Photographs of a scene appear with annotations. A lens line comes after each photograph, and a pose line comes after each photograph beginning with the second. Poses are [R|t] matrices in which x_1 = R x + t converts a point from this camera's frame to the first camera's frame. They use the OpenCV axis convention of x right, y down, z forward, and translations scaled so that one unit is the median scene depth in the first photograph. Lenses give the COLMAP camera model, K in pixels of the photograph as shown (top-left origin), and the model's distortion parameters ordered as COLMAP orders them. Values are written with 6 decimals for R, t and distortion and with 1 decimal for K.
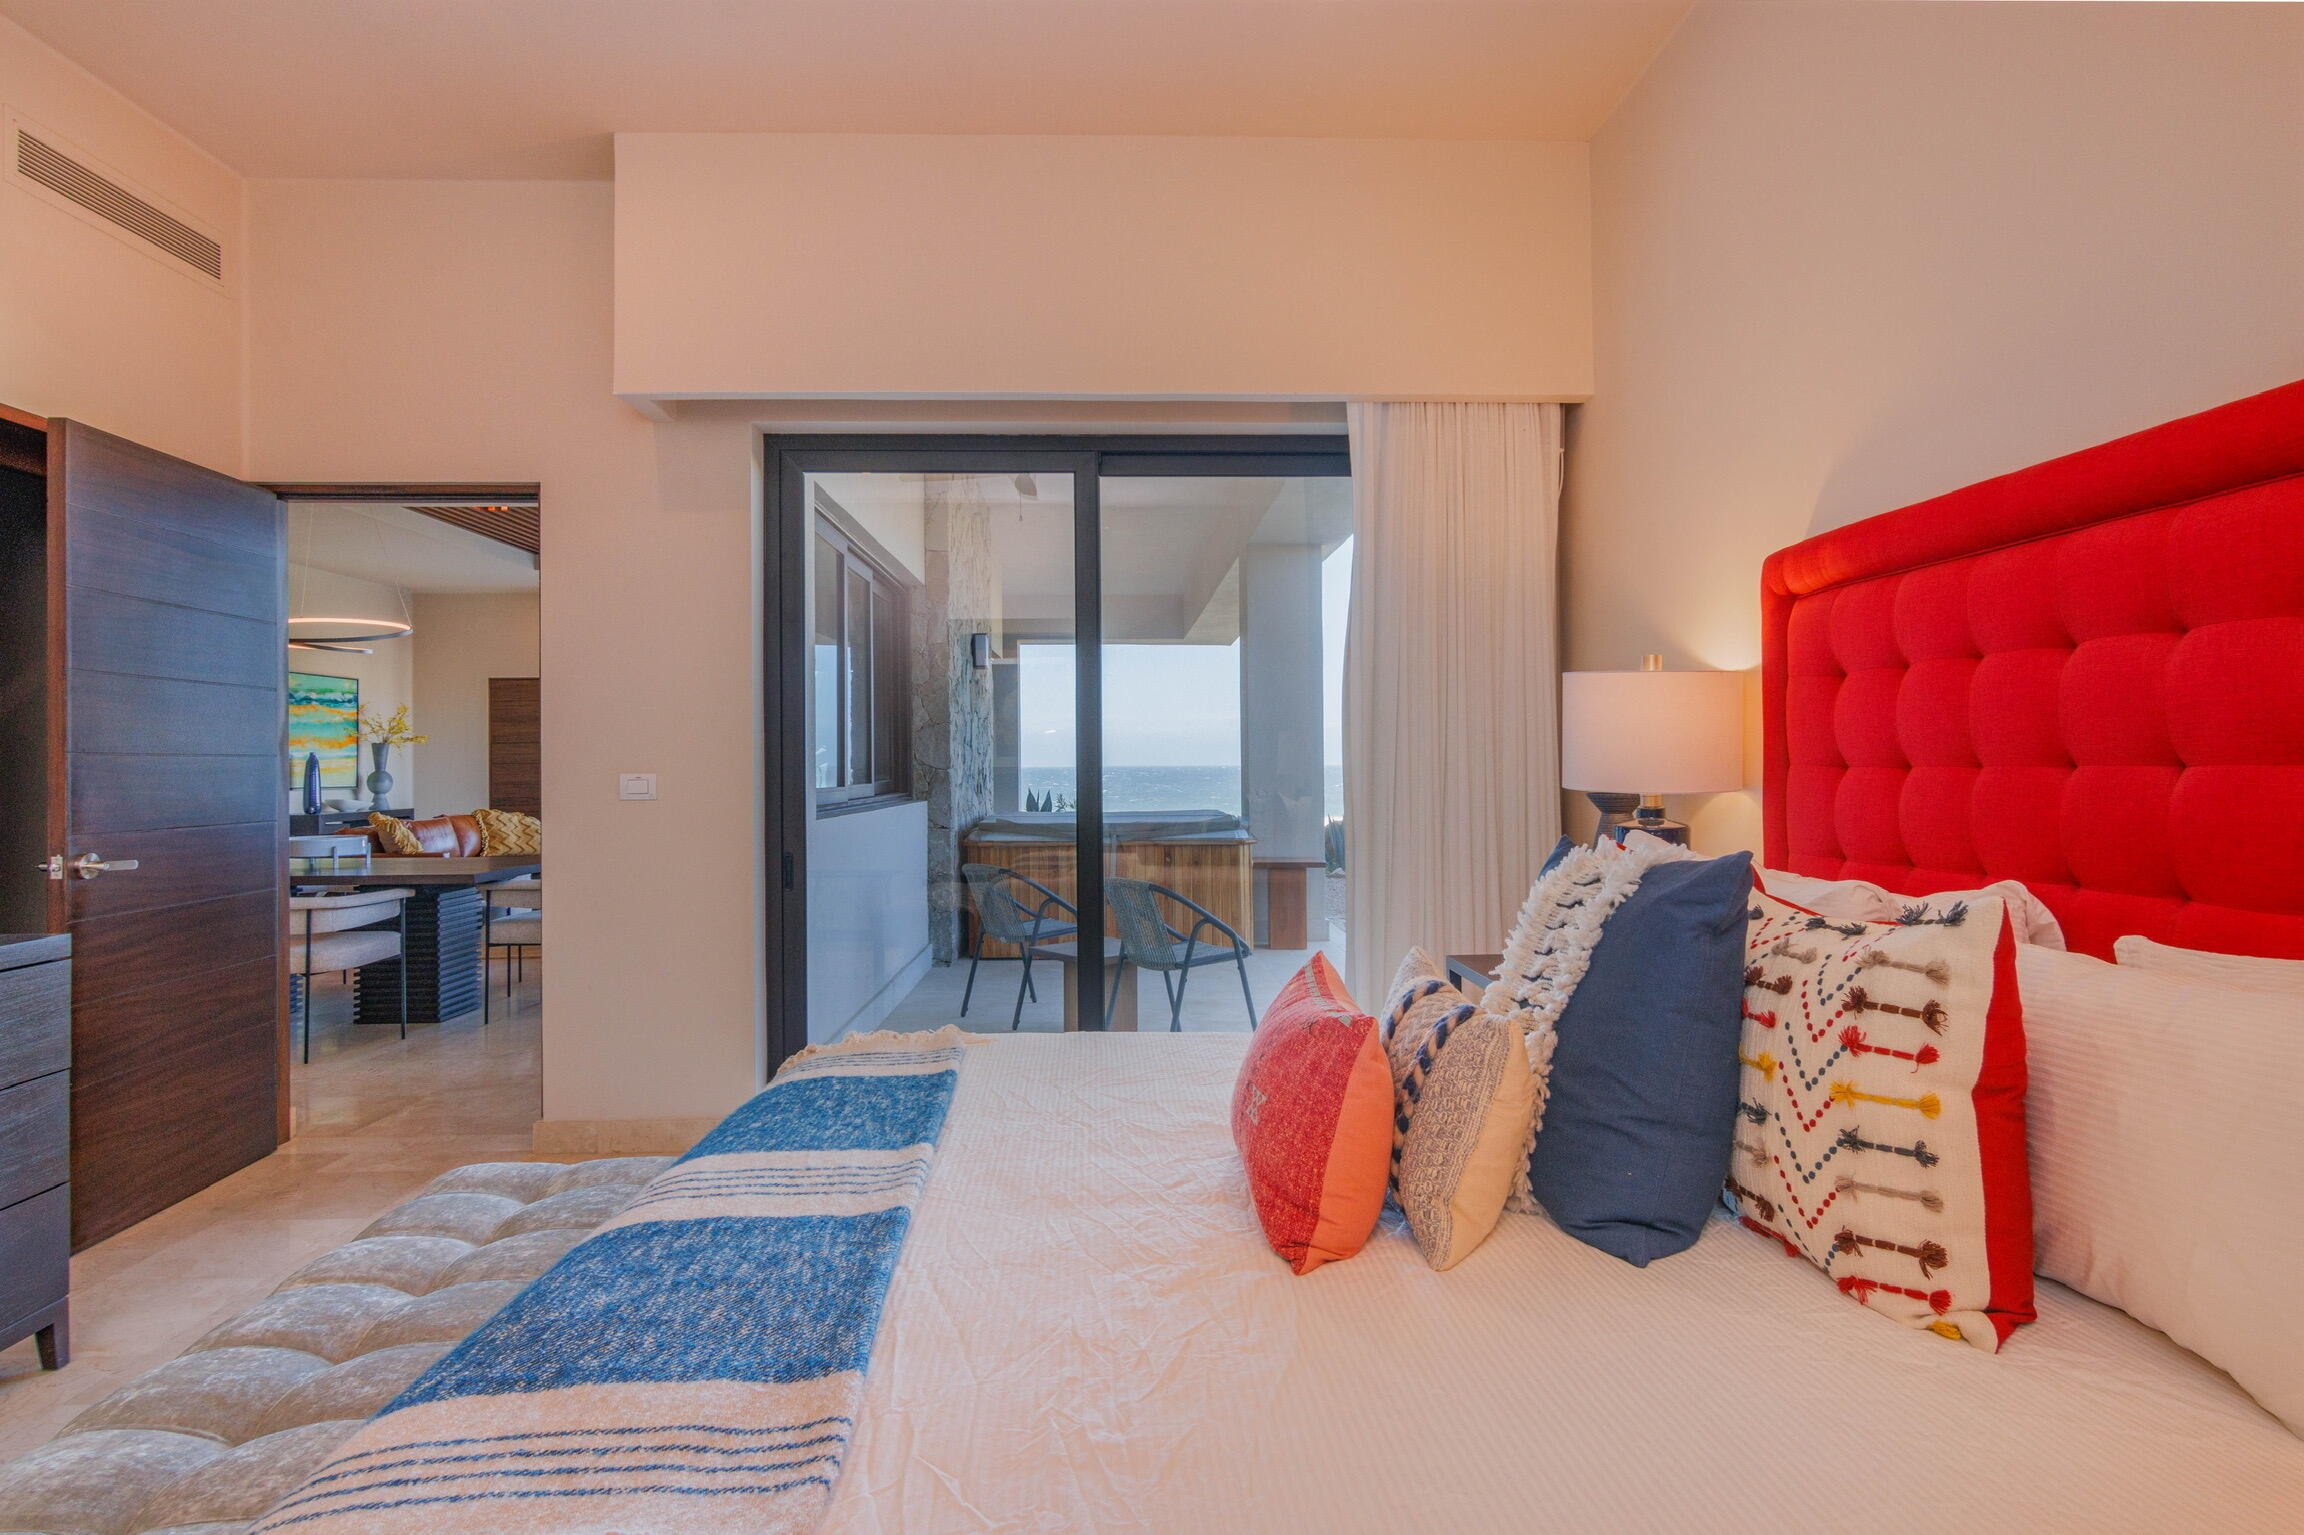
lens RADIAL K [[1251.0, 0, 1161.1], [0, 1251.0, 755.7], [0, 0, 1]] dist [-0.005977, 0.000127]
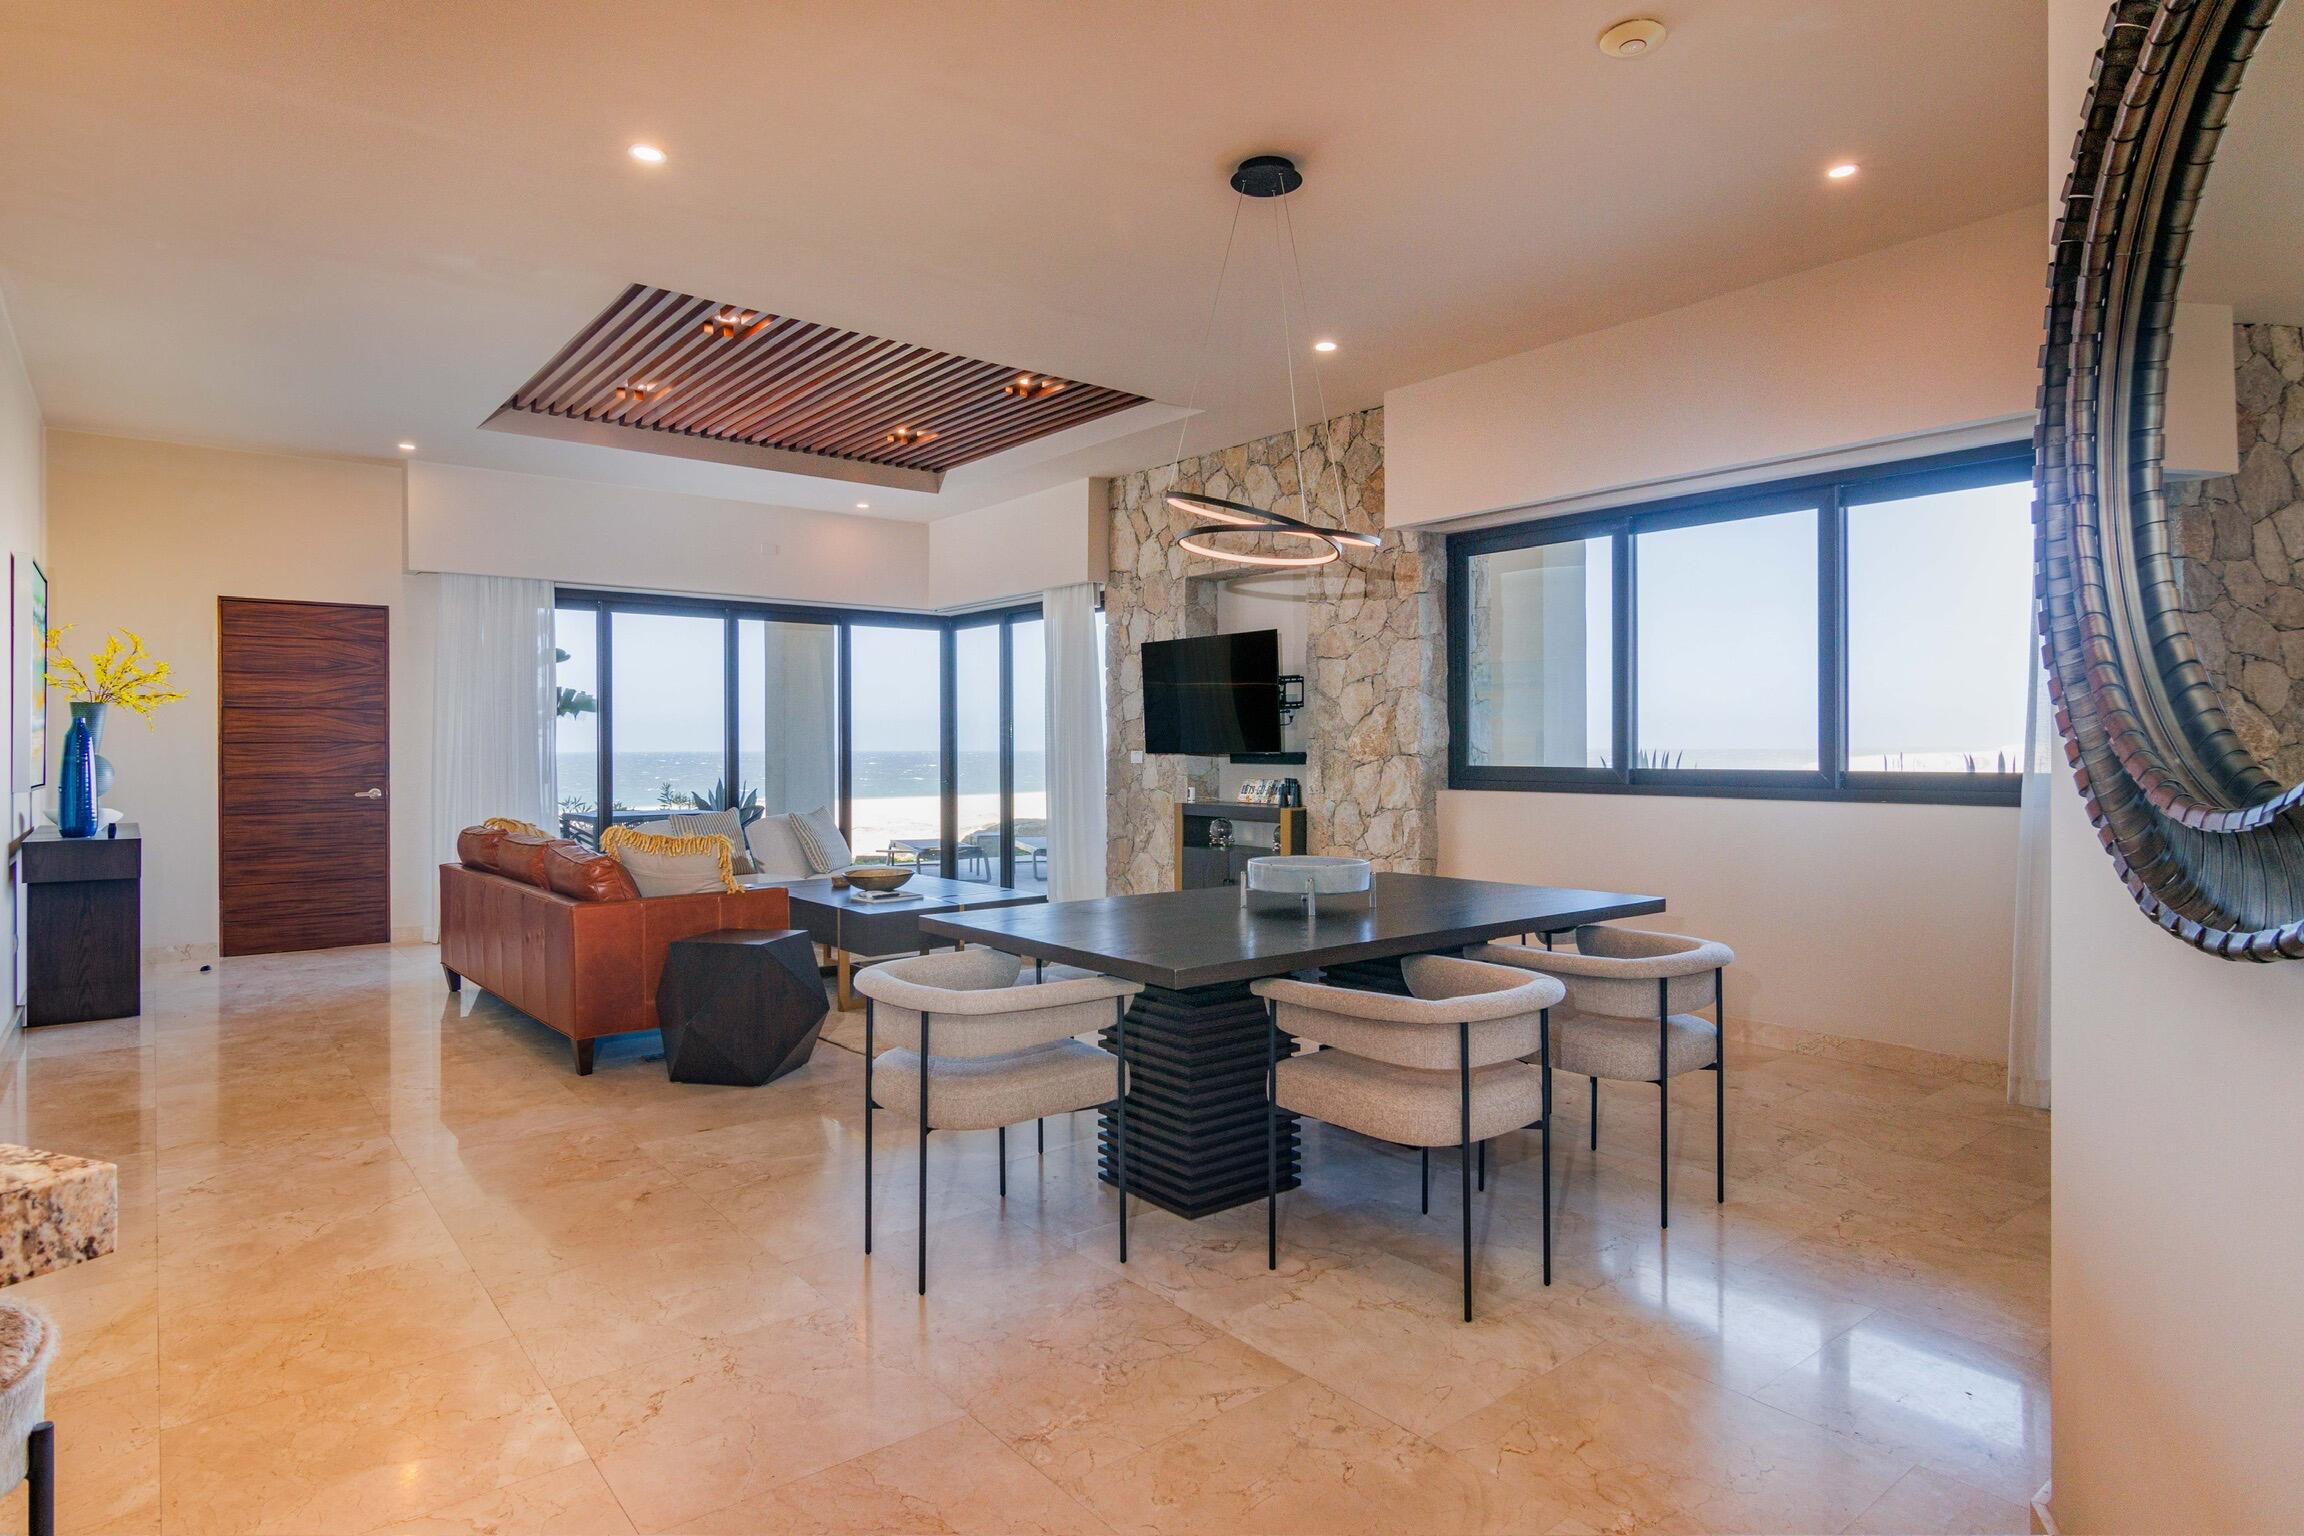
lens RADIAL K [[1236.9, 0, 1157.2], [0, 1236.9, 755.4], [0, 0, 1]] dist [0.002331, 0.000694]
pose [[0.800418, 0.001853, 0.599440, -0.595766], [-0.007267, 0.999952, 0.006613, 0.005696], [-0.599398, -0.009649, 0.800393, 0.307126]]
